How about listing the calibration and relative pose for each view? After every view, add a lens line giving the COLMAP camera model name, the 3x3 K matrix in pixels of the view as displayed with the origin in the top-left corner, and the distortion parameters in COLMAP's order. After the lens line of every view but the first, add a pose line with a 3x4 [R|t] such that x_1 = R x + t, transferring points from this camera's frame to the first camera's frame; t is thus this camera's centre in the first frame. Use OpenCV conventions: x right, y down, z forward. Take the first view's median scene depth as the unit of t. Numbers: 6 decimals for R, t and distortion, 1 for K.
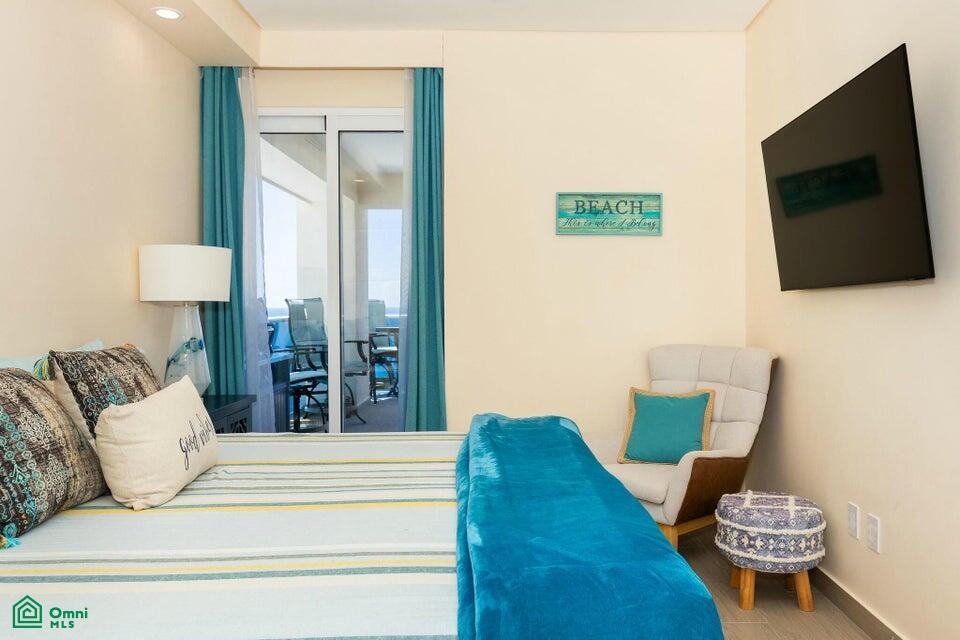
lens RADIAL K [[743.3, 0, 527.0], [0, 743.3, 317.0], [0, 0, 1]] dist [-0.004051, 0.002443]
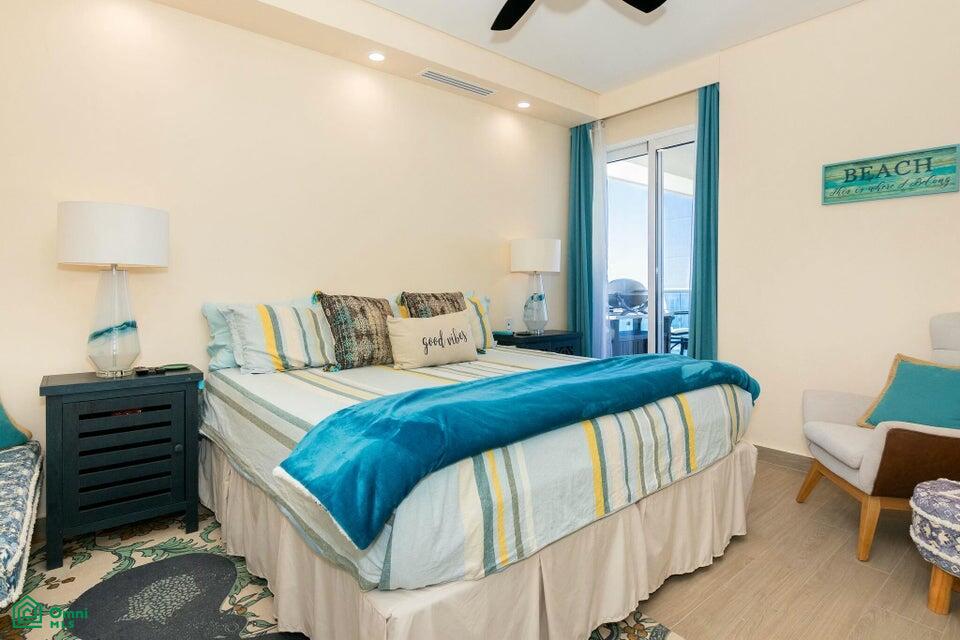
lens RADIAL K [[515.8, 0, 466.9], [0, 515.8, 290.4], [0, 0, 1]] dist [0.000488, 0.000865]
pose [[0.604204, 0.008203, -0.796788, 0.449735], [-0.016401, 0.999863, -0.002142, 0.030974], [0.796661, 0.014362, 0.604256, 0.202323]]
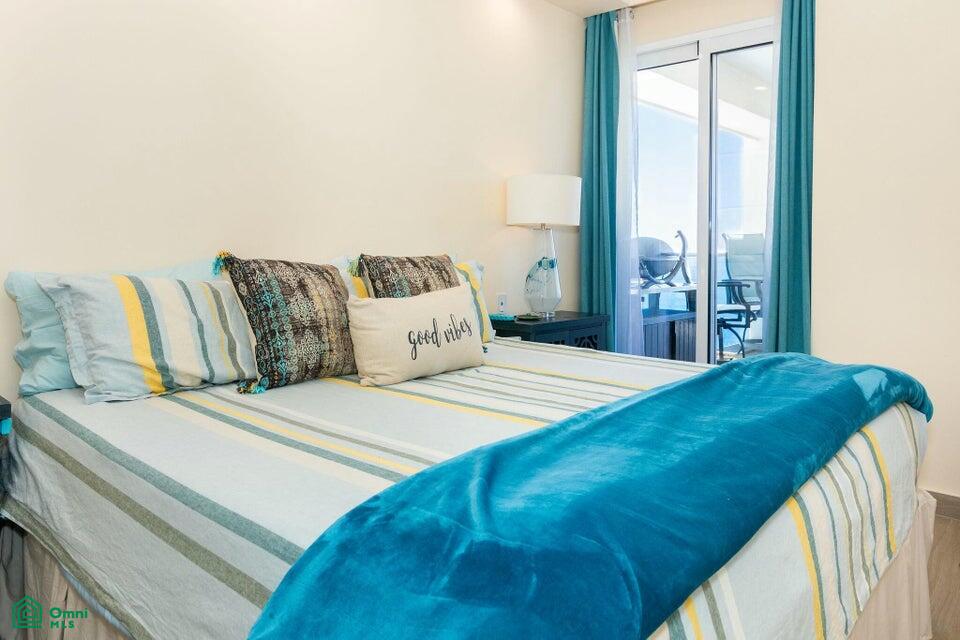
lens RADIAL K [[685.0, 0, 480.8], [0, 685.0, 248.8], [0, 0, 1]] dist [0.000415, 0.003802]
pose [[0.717156, 0.011669, -0.696815, 0.236227], [-0.024289, 0.999671, -0.008257, 0.030474], [0.696489, 0.022847, 0.717204, 0.223197]]
